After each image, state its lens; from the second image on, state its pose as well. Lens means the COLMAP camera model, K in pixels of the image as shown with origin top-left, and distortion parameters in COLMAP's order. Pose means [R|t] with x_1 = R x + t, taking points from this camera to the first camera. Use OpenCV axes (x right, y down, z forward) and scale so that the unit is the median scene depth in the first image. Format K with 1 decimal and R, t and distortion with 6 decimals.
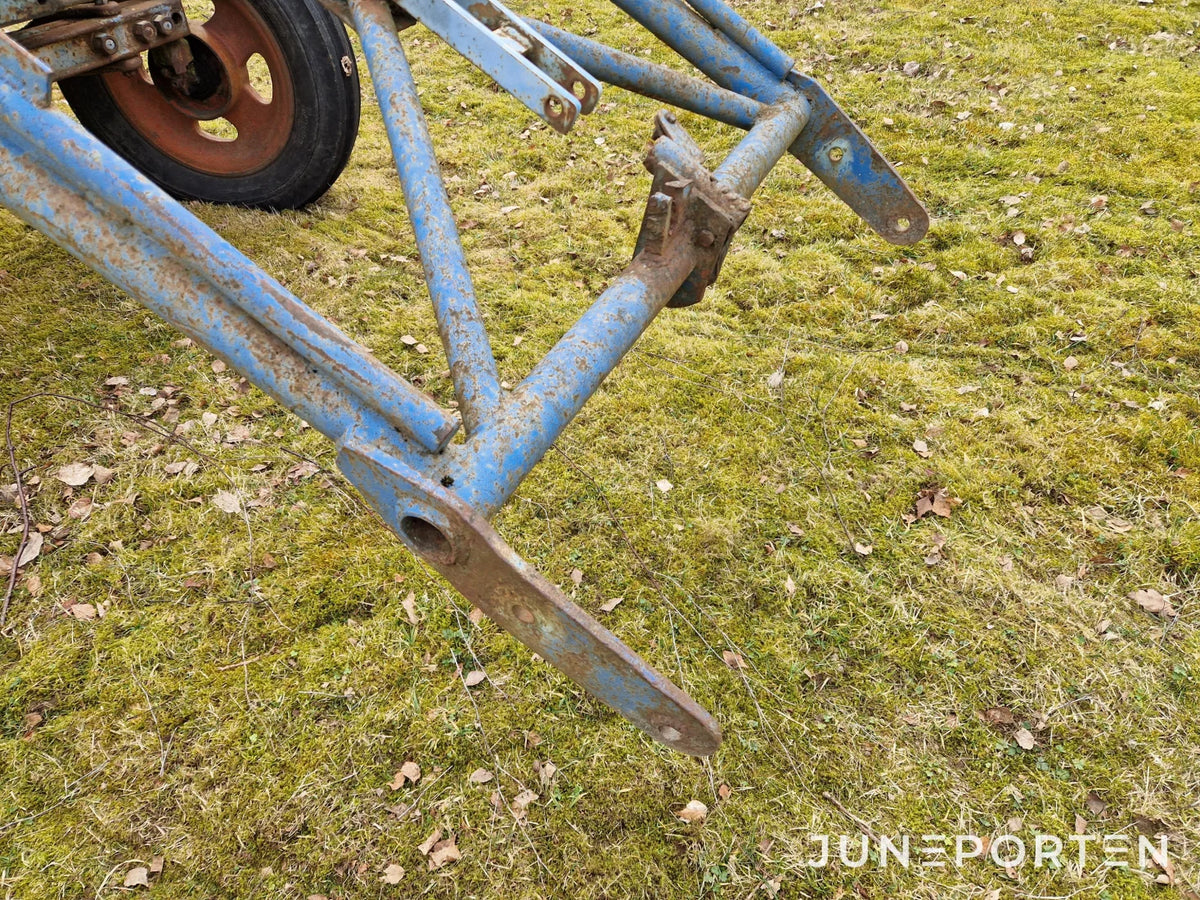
lens RADIAL K [[797.6, 0, 604.9], [0, 797.6, 438.6], [0, 0, 1]] dist [0.074077, -0.064836]
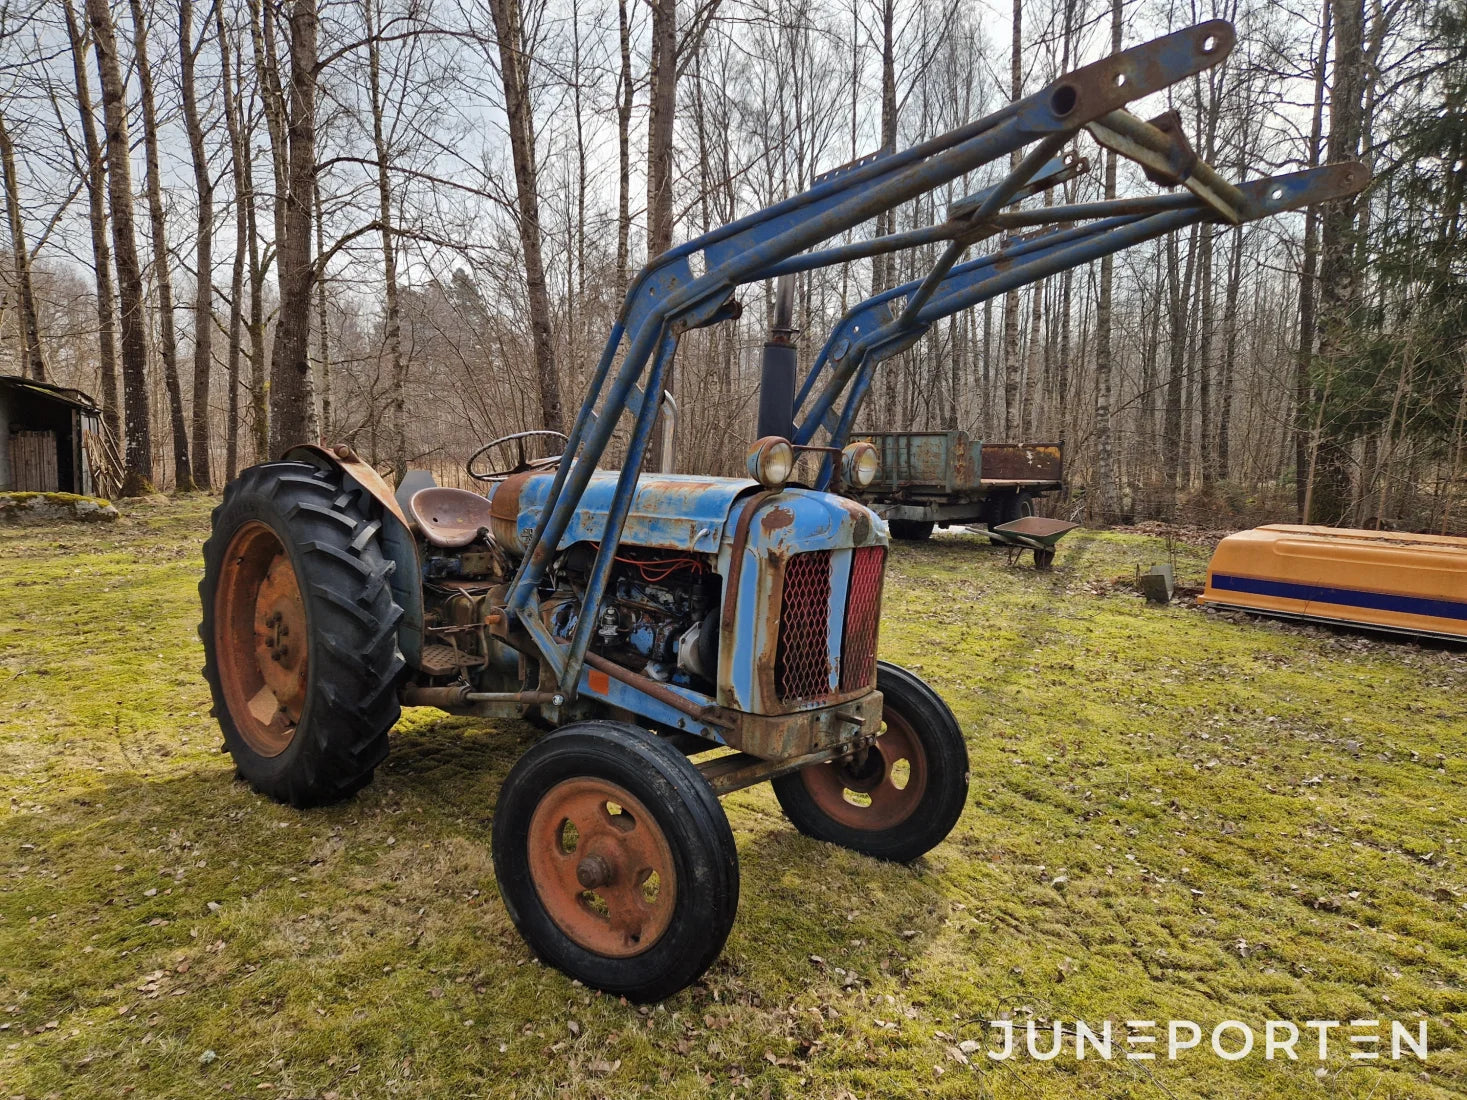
lens RADIAL K [[975.0, 0, 739.5], [0, 975.0, 536.0], [0, 0, 1]] dist [0.074077, -0.064836]
pose [[0.951704, 0.112565, -0.285636, -0.221213], [-0.257239, 0.800221, -0.541733, 0.236228], [0.167592, 0.589046, 0.790530, -0.661851]]
